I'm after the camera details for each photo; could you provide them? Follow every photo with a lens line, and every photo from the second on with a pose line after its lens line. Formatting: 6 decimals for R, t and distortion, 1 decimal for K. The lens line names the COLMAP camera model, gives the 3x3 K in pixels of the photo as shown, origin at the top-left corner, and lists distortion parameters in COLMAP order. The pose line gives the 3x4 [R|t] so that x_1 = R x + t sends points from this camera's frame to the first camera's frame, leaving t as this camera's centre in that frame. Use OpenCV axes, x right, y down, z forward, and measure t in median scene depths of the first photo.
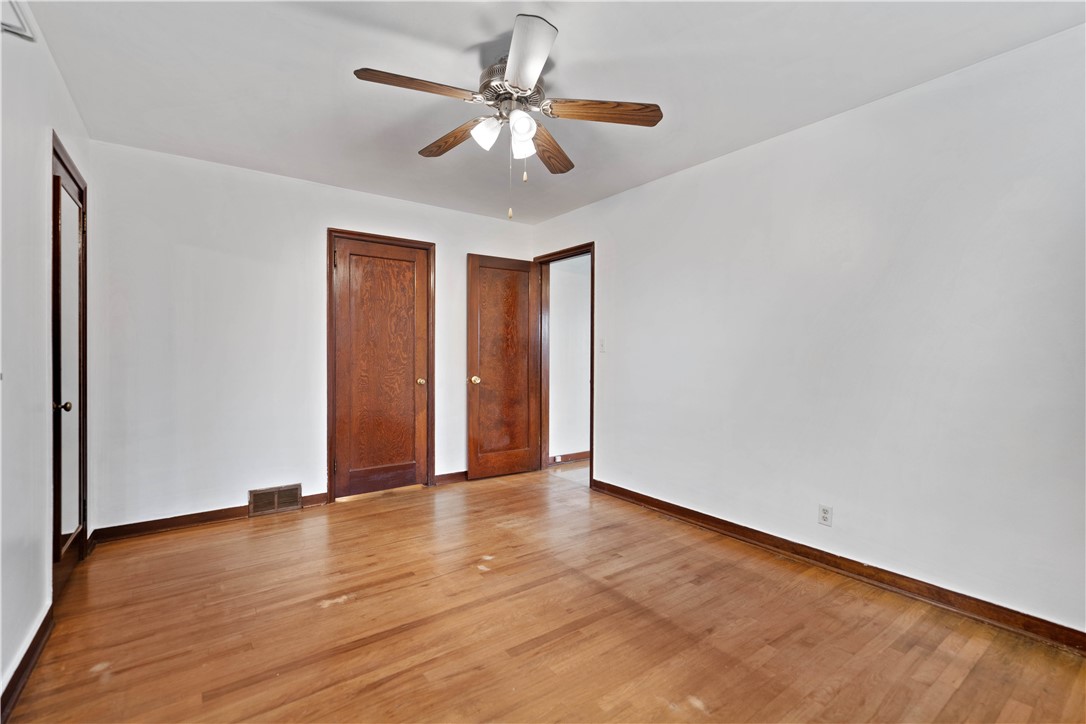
lens RADIAL K [[491.6, 0, 542.9], [0, 491.6, 357.3], [0, 0, 1]] dist [0.004666, 0.000241]
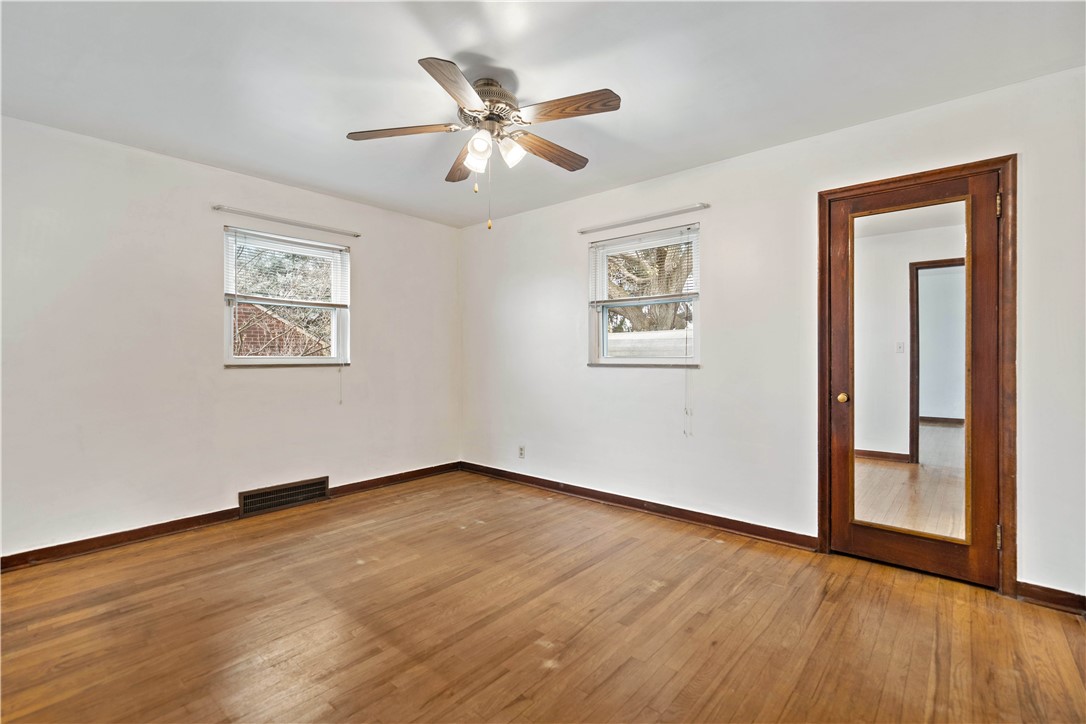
lens RADIAL K [[491.6, 0, 544.0], [0, 491.6, 358.6], [0, 0, 1]] dist [0.004666, 0.000241]
pose [[-0.974555, -0.002188, -0.224137, 0.055881], [-0.005297, 0.999898, 0.013270, -0.015533], [0.224086, 0.014120, -0.974467, 1.973075]]
